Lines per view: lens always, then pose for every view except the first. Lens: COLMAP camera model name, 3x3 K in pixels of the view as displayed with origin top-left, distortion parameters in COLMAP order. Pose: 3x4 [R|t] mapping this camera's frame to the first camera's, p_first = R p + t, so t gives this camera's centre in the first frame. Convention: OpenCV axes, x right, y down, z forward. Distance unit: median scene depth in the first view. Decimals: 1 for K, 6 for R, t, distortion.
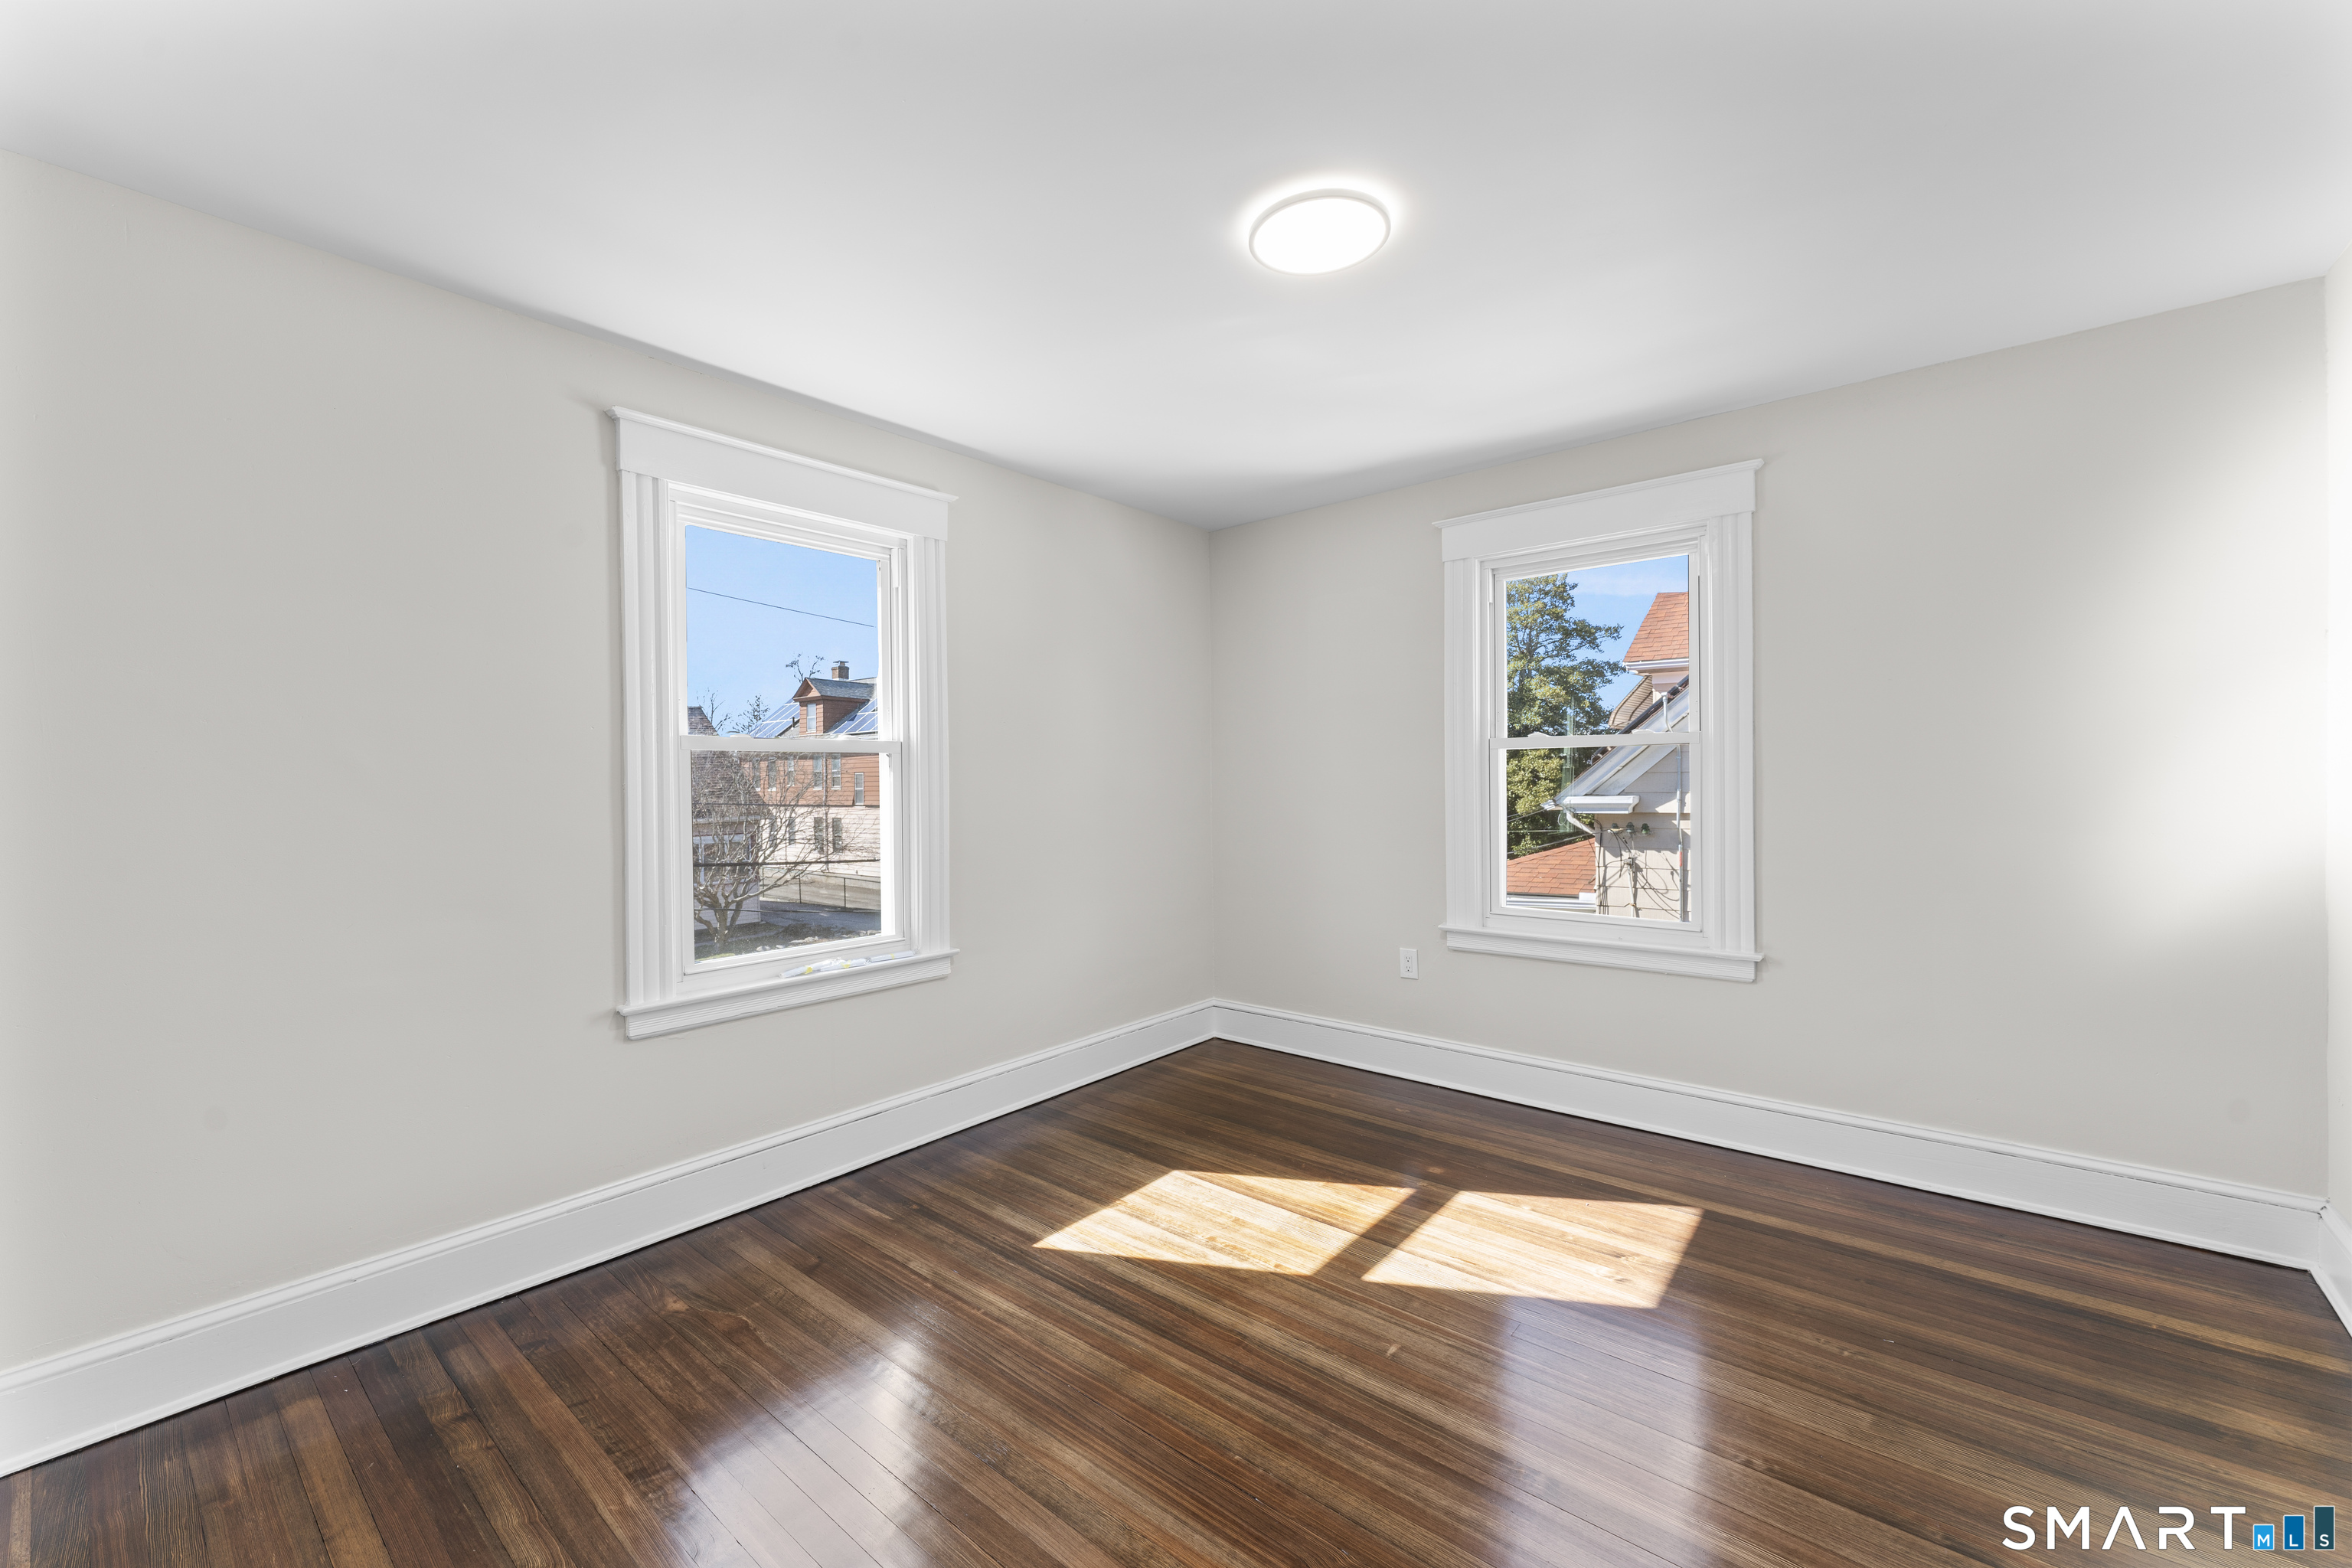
lens RADIAL K [[924.8, 0, 1176.0], [0, 924.8, 784.0], [0, 0, 1]] dist [0.000104, -0.000003]
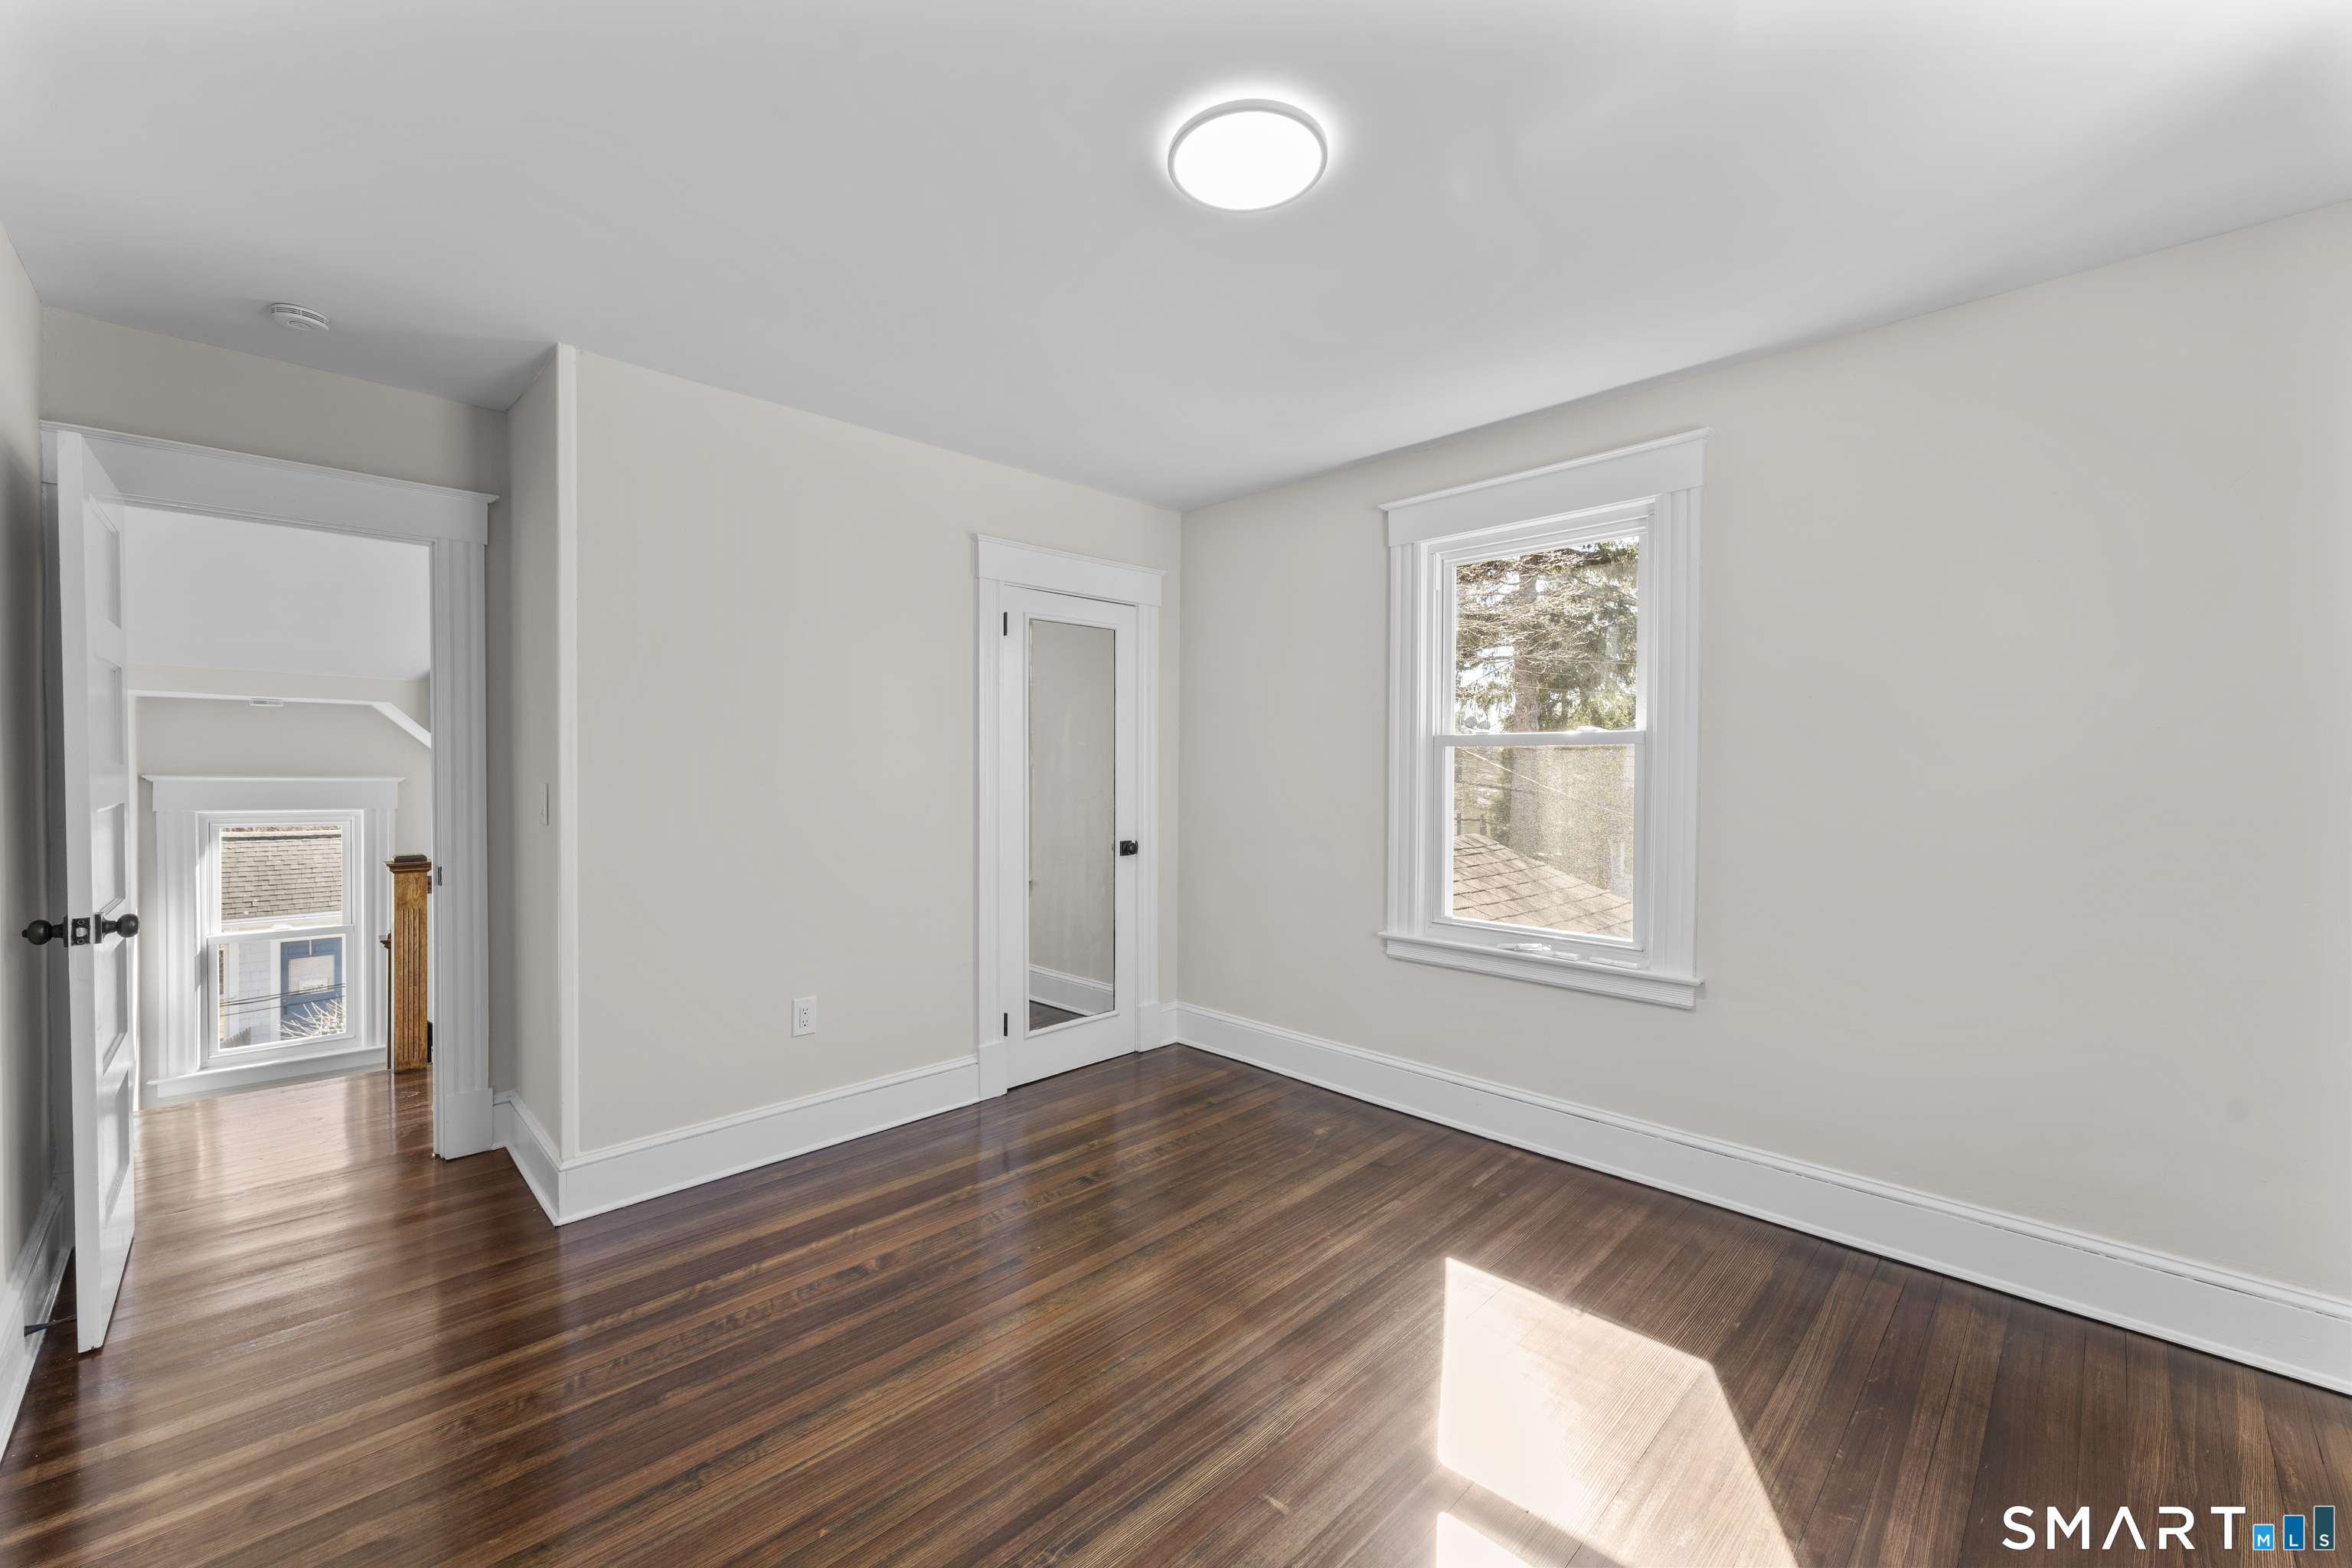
lens RADIAL K [[945.9, 0, 1176.0], [0, 945.9, 784.0], [0, 0, 1]] dist [0.001675, 0.000579]
pose [[-0.094722, 0.025288, -0.995183, 0.792474], [-0.011311, 0.999585, 0.026476, -0.015874], [0.995439, 0.013765, -0.094397, 0.757280]]
